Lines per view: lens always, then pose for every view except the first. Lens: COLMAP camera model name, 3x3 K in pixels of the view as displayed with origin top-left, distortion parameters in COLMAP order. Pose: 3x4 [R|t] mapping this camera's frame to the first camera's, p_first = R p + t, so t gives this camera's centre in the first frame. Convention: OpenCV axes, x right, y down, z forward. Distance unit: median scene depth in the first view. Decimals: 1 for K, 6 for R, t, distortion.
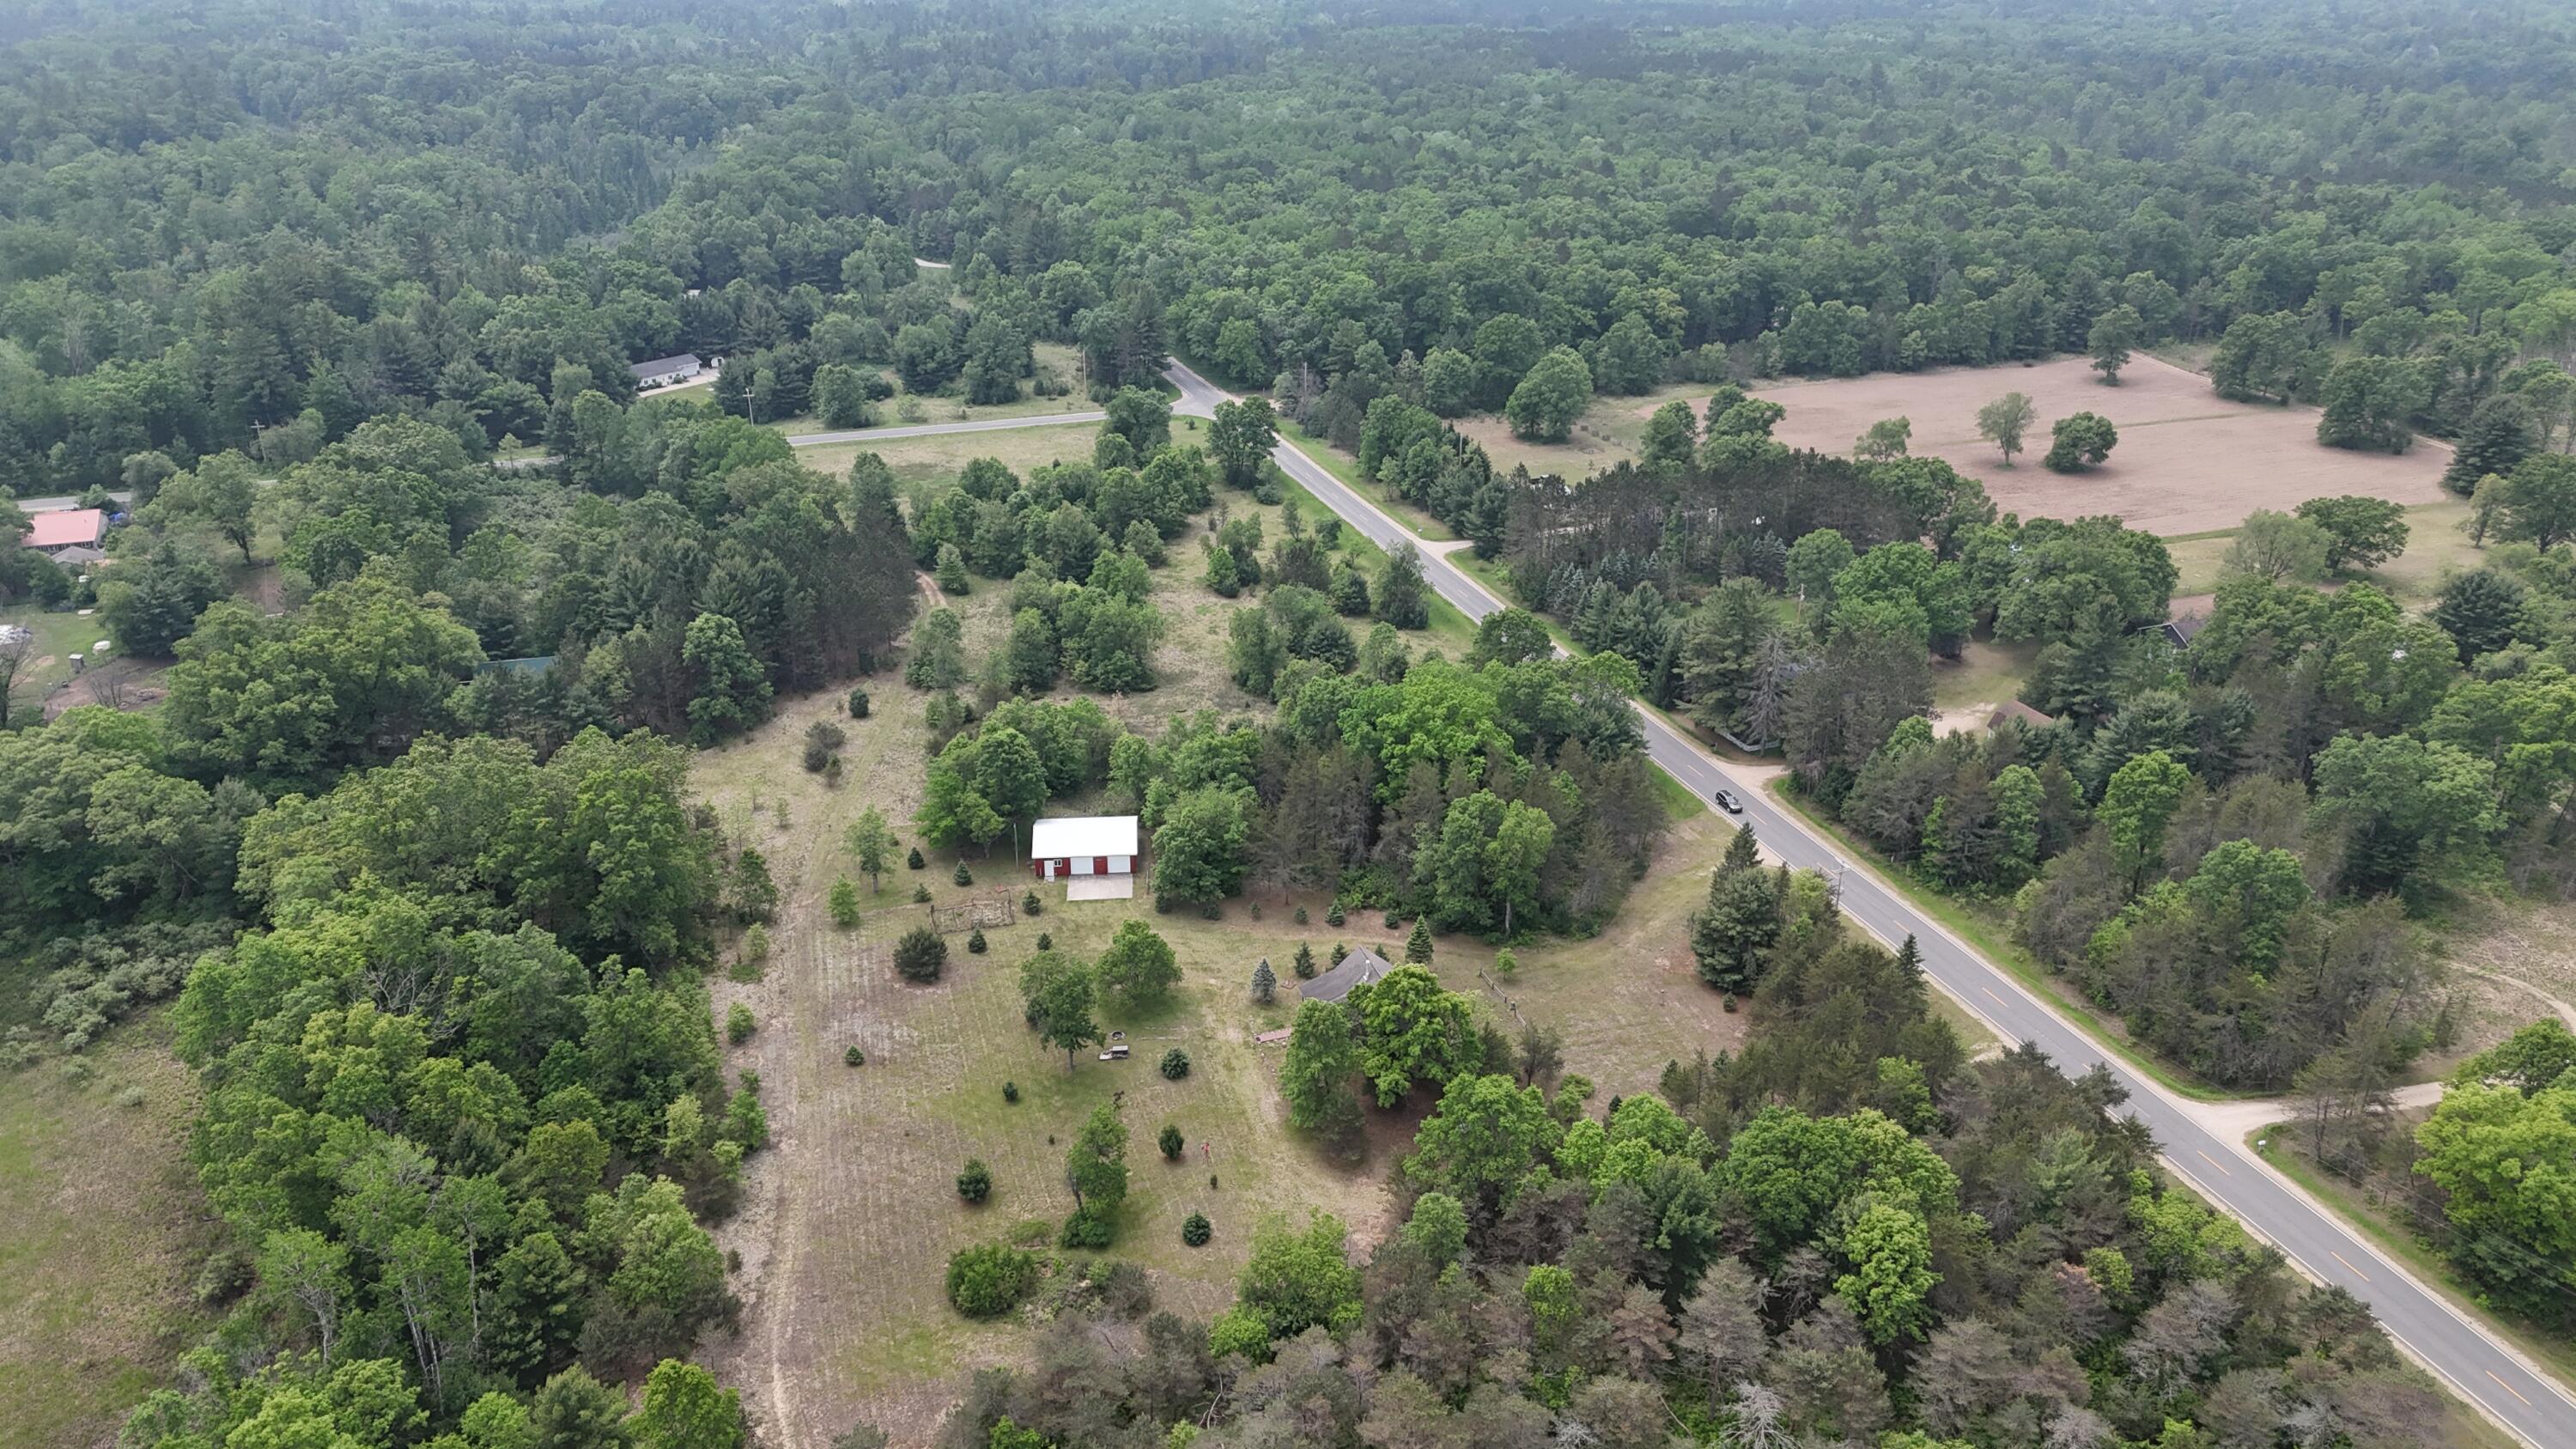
lens RADIAL K [[1894.1, 0, 1293.9], [0, 1894.1, 714.7], [0, 0, 1]] dist [0.074349, -0.077267]
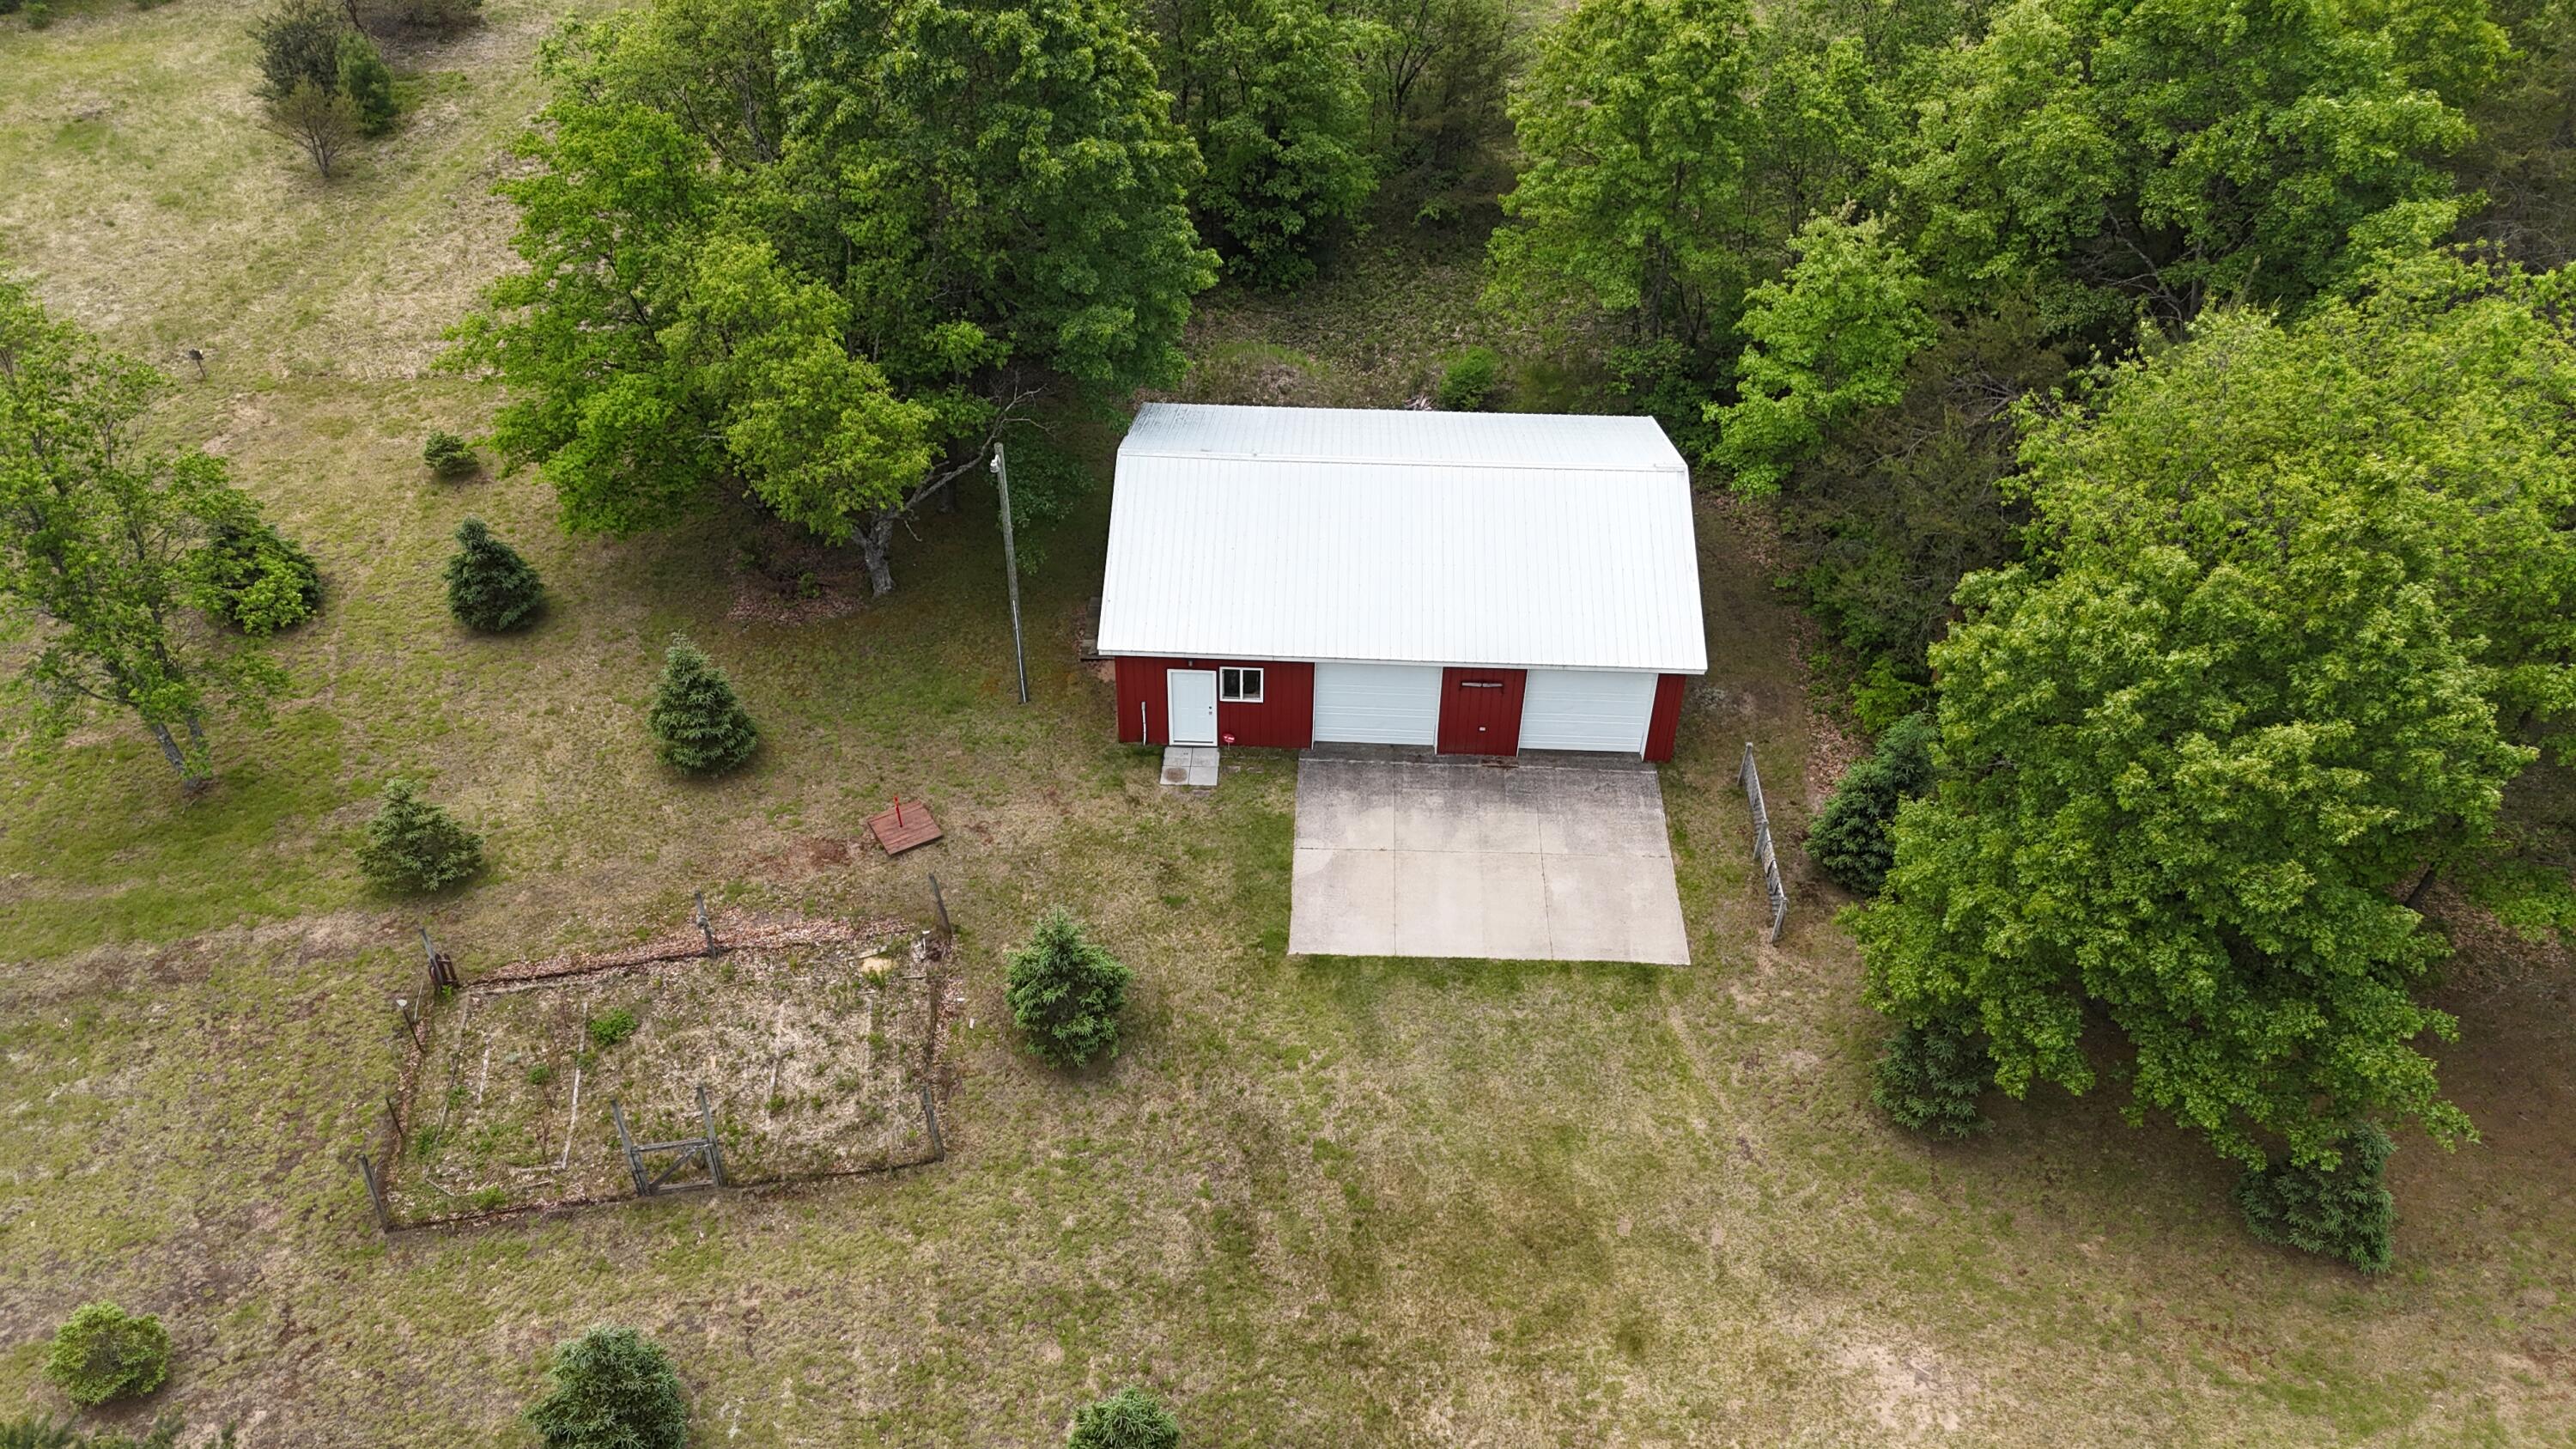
lens RADIAL K [[1873.6, 0, 1288.0], [0, 1873.6, 724.5], [0, 0, 1]] dist [0.089540, -0.082545]
pose [[0.993935, 0.077379, -0.078142, -0.071502], [-0.052996, 0.959642, 0.276186, 0.022691], [0.096360, -0.270370, 0.957922, 0.560794]]
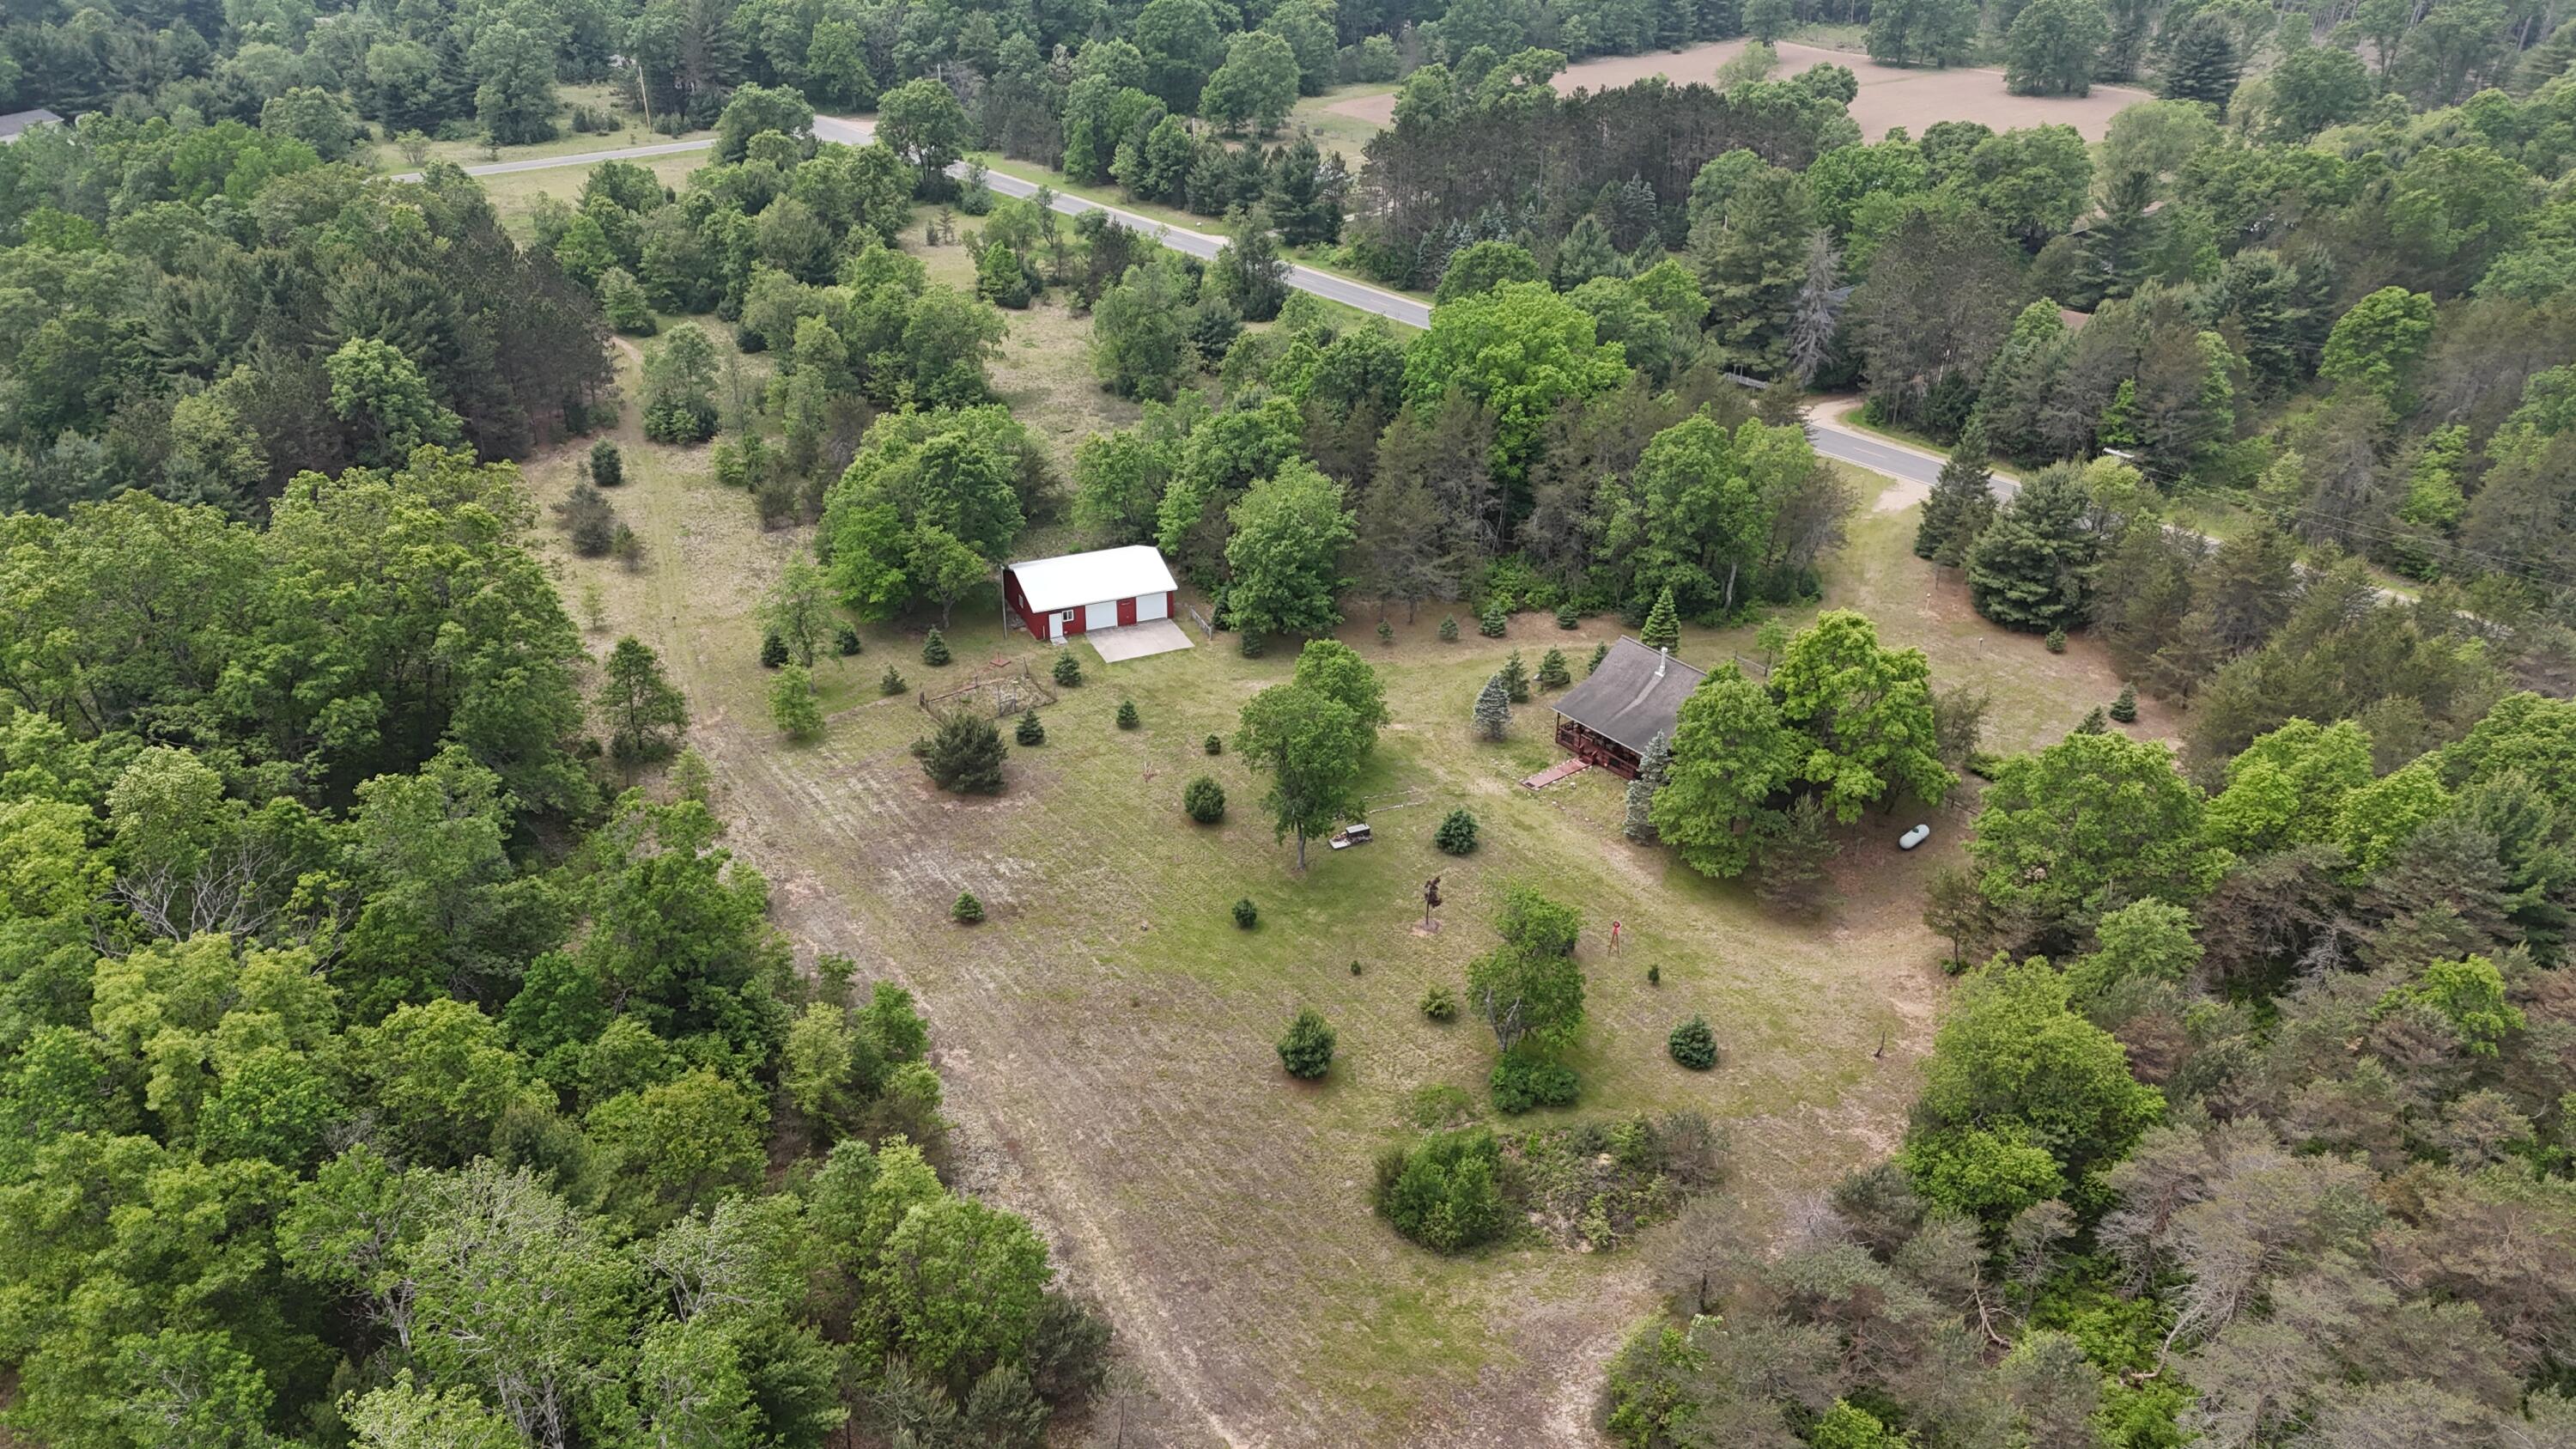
lens RADIAL K [[1871.1, 0, 1295.7], [0, 1871.1, 738.8], [0, 0, 1]] dist [0.105603, -0.150978]
pose [[0.940209, -0.155611, 0.302972, -0.173943], [0.131047, 0.986328, 0.099916, 0.043926], [-0.314378, -0.054239, 0.947747, 0.223149]]
